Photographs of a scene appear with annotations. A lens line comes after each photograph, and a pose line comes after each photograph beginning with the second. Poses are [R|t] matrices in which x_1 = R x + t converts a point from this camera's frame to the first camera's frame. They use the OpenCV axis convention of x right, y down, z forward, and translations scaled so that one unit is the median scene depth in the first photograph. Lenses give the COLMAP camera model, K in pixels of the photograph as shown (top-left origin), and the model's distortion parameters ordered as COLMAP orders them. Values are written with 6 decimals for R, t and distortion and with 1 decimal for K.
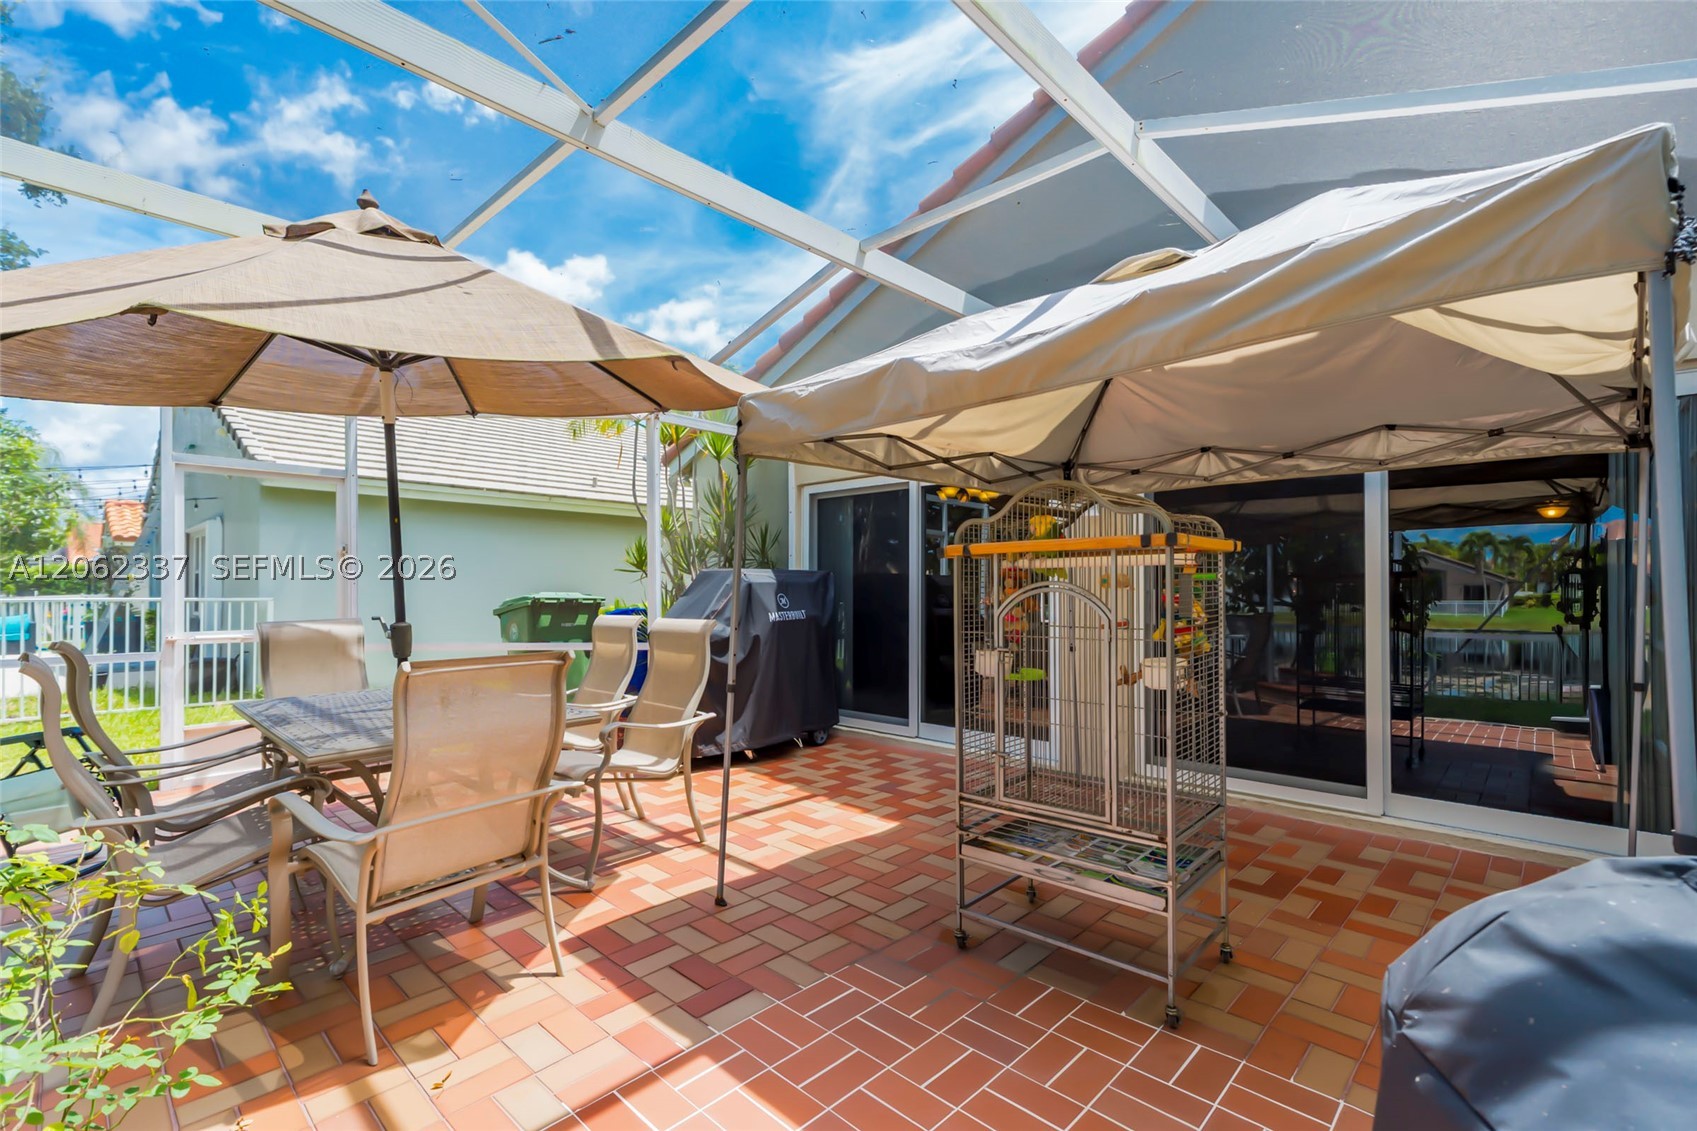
lens RADIAL K [[768.3, 0, 845.7], [0, 768.3, 579.0], [0, 0, 1]] dist [0.013192, 0.000279]
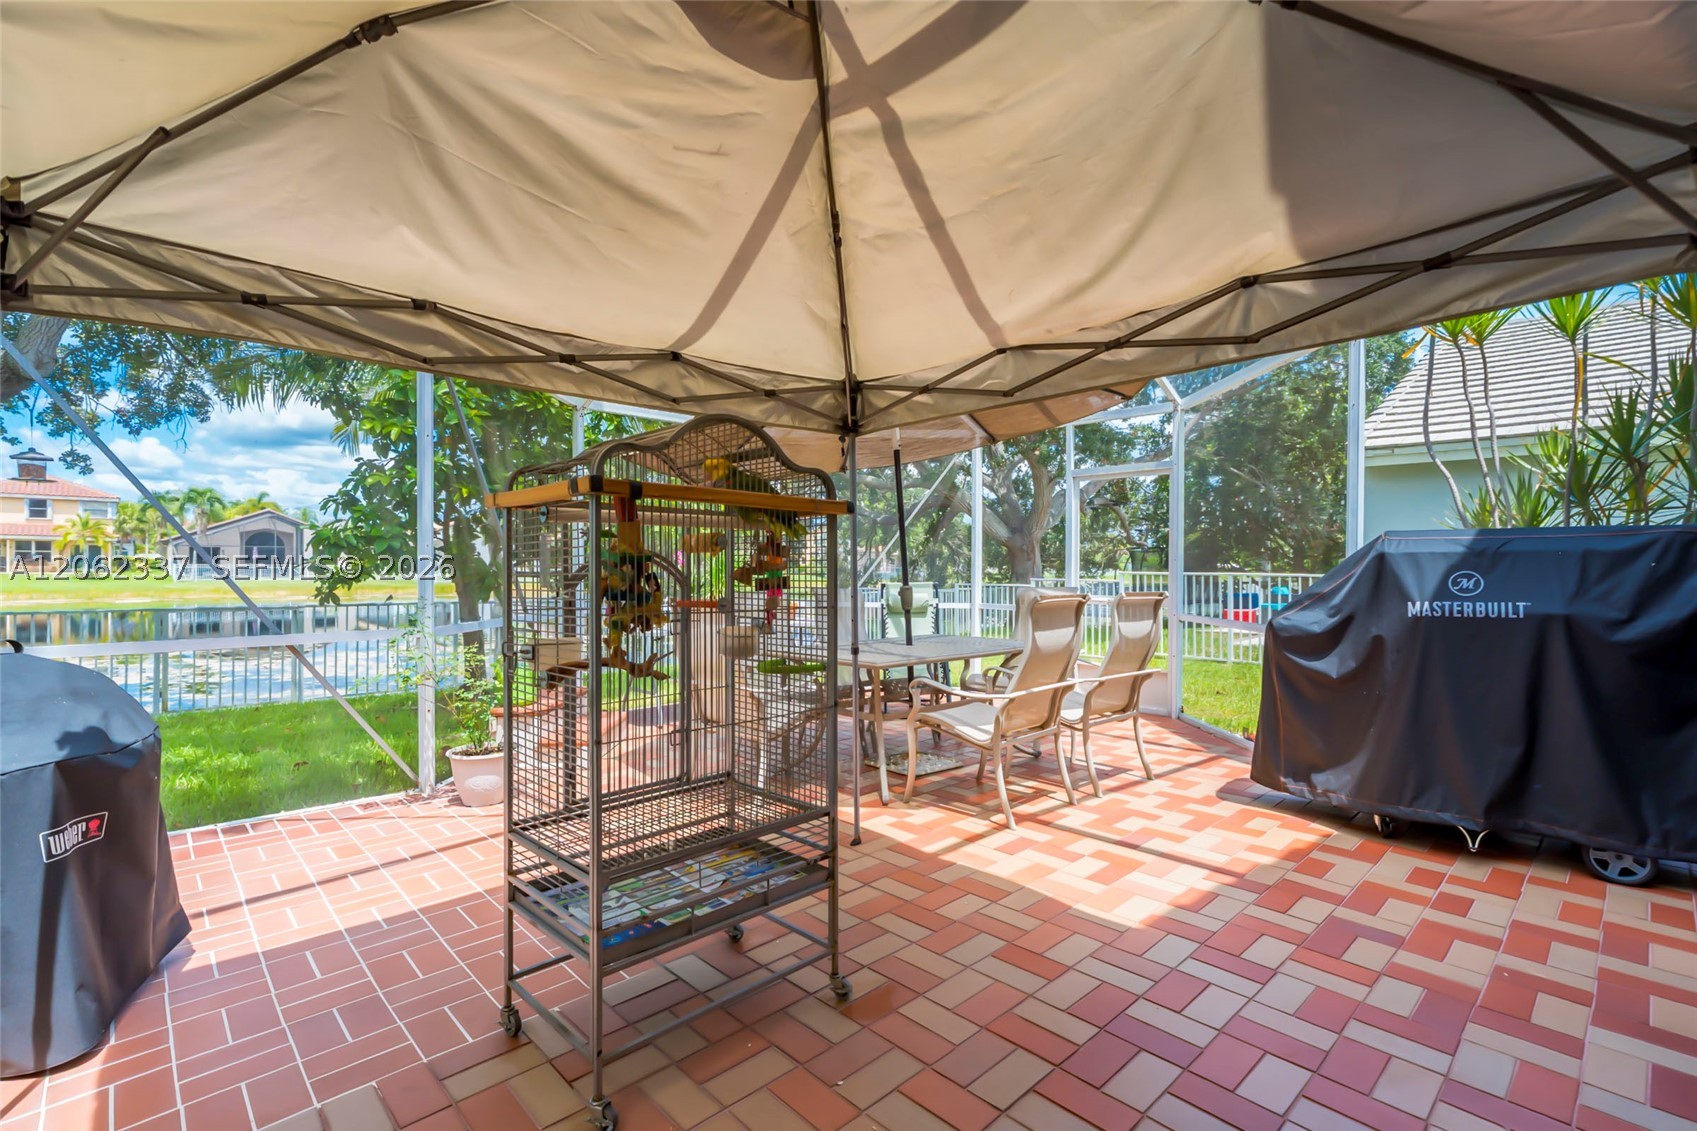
lens RADIAL K [[768.3, 0, 846.5], [0, 768.3, 565.5], [0, 0, 1]] dist [0.013192, 0.000279]
pose [[-0.065407, -0.009618, -0.997812, 0.685048], [0.010259, 0.999894, -0.010310, 0.022272], [0.997806, -0.010911, -0.065301, 0.763801]]
